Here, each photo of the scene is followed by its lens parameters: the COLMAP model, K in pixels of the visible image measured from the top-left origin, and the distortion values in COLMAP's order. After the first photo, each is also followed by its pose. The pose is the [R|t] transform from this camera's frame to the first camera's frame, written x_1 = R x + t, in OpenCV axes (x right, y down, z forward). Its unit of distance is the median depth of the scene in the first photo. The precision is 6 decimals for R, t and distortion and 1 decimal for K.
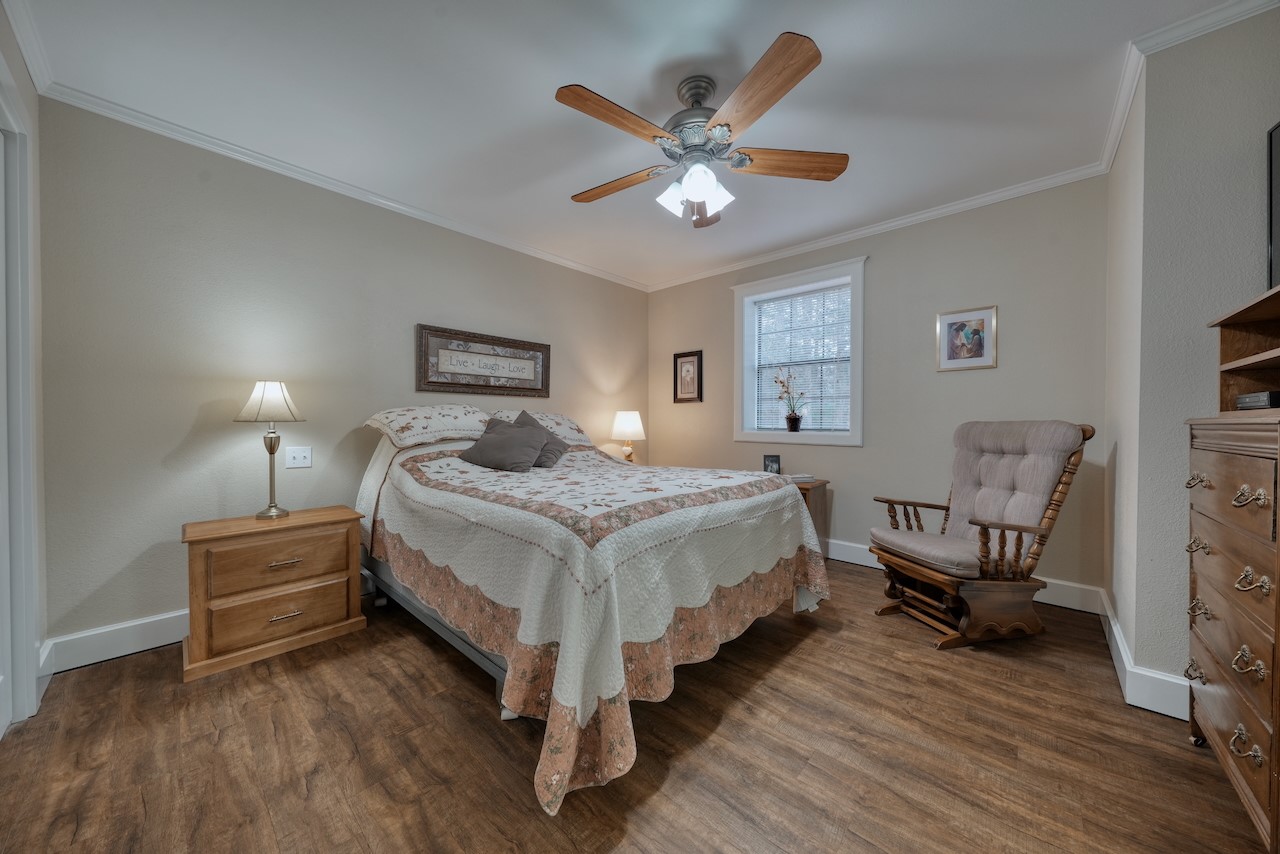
lens RADIAL K [[433.0, 0, 643.3], [0, 433.0, 426.0], [0, 0, 1]] dist [-0.004412, 0.001305]
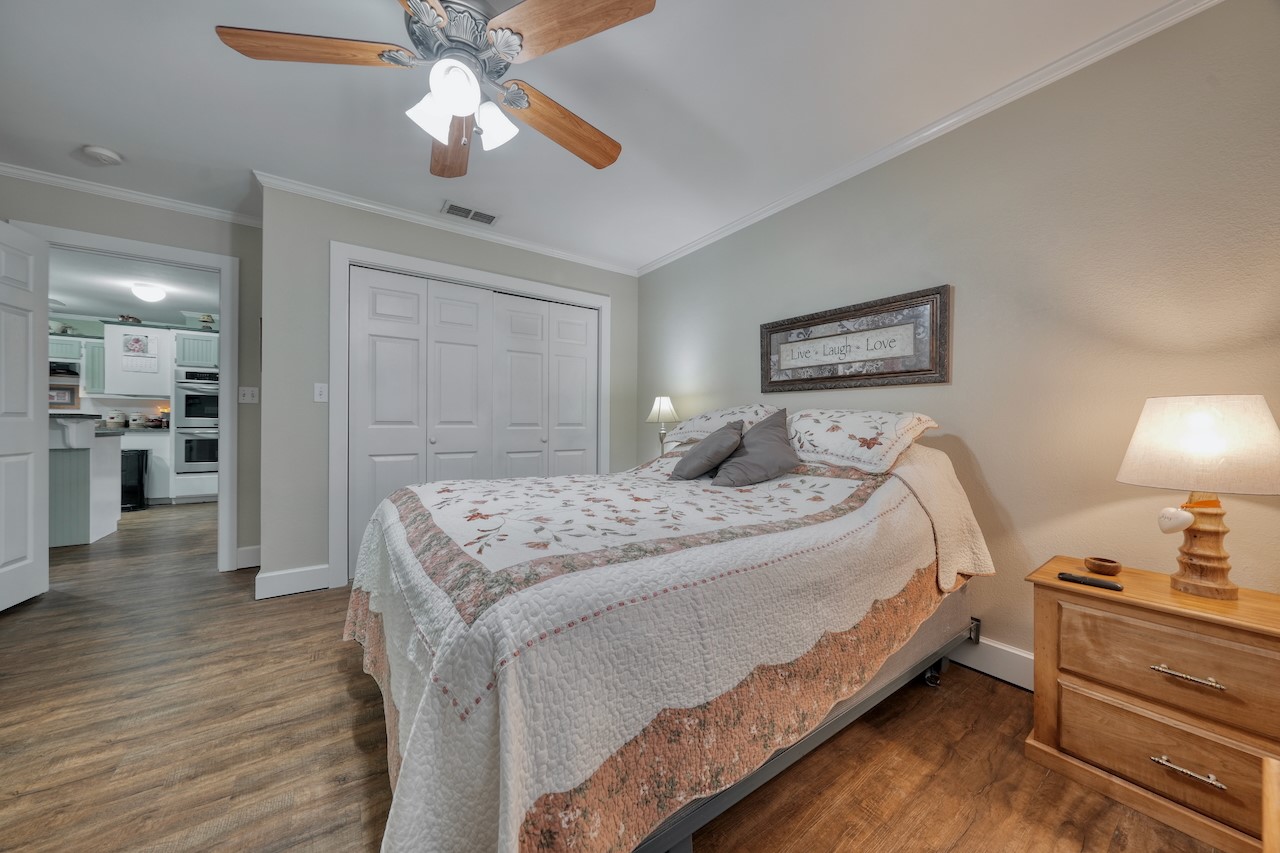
lens RADIAL K [[433.0, 0, 643.3], [0, 433.0, 425.5], [0, 0, 1]] dist [-0.004412, 0.001305]
pose [[-0.218646, 0.005152, -0.975791, 0.468707], [-0.021576, 0.999716, 0.010113, -0.009785], [0.975566, 0.023265, -0.218473, 0.888462]]
